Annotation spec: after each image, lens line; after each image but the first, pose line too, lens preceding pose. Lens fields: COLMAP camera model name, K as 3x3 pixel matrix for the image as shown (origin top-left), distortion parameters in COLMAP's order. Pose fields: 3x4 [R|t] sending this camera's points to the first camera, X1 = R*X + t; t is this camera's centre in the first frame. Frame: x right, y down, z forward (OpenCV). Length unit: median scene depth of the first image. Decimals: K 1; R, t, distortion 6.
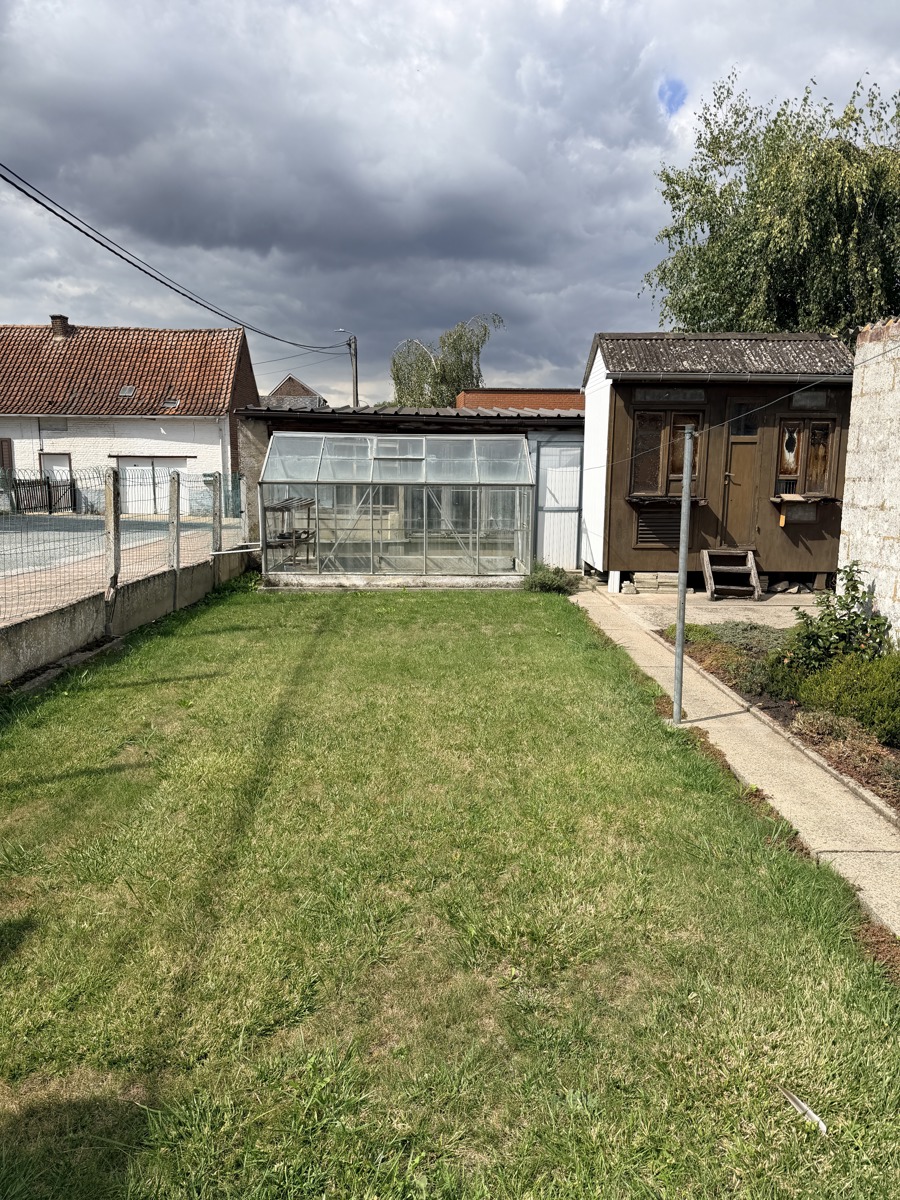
lens RADIAL K [[840.5, 0, 447.8], [0, 840.5, 605.5], [0, 0, 1]] dist [0.173988, -0.336980]
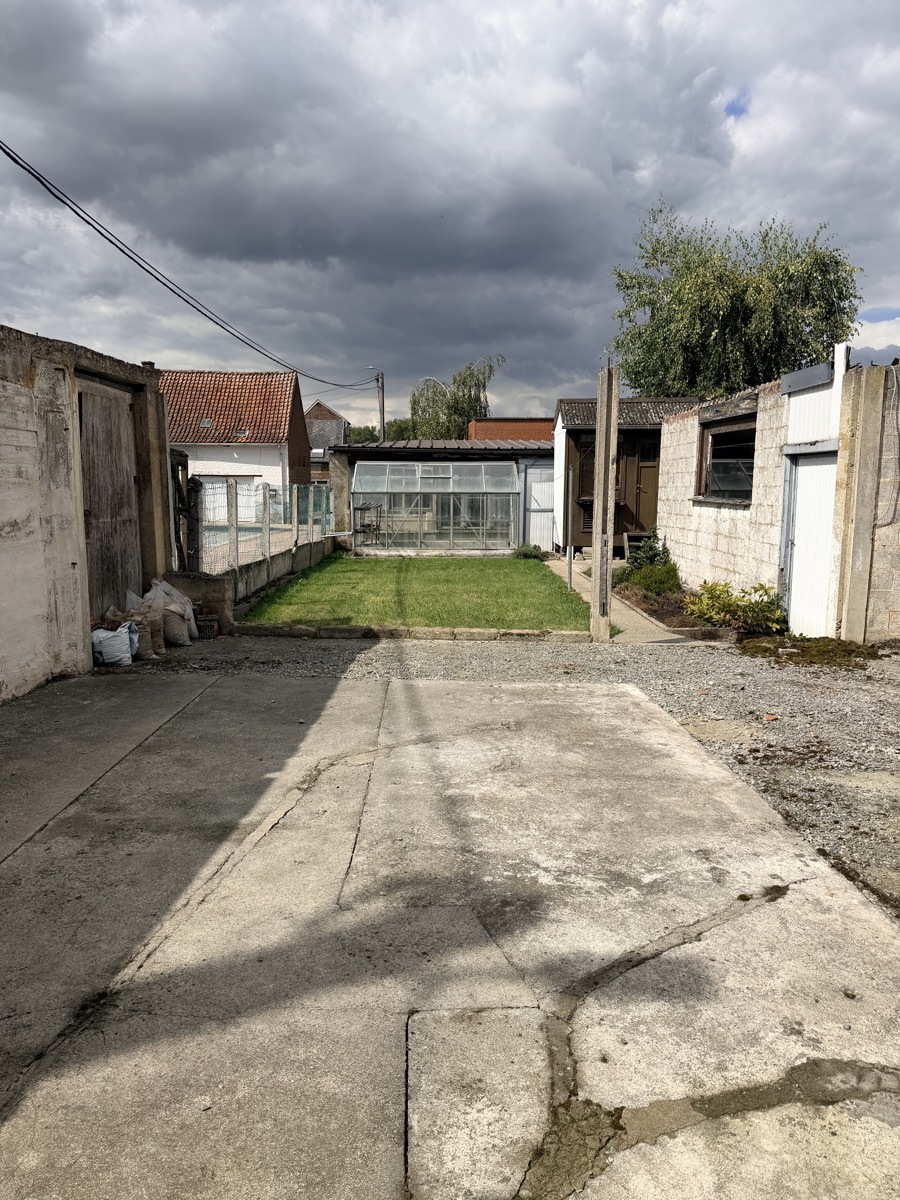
lens RADIAL K [[840.5, 0, 447.8], [0, 840.5, 605.5], [0, 0, 1]] dist [0.173988, -0.336980]
pose [[0.999902, -0.003776, -0.013510, -0.012019], [0.003542, 0.999844, -0.017306, 0.083504], [0.013573, 0.017256, 0.999759, -0.512231]]
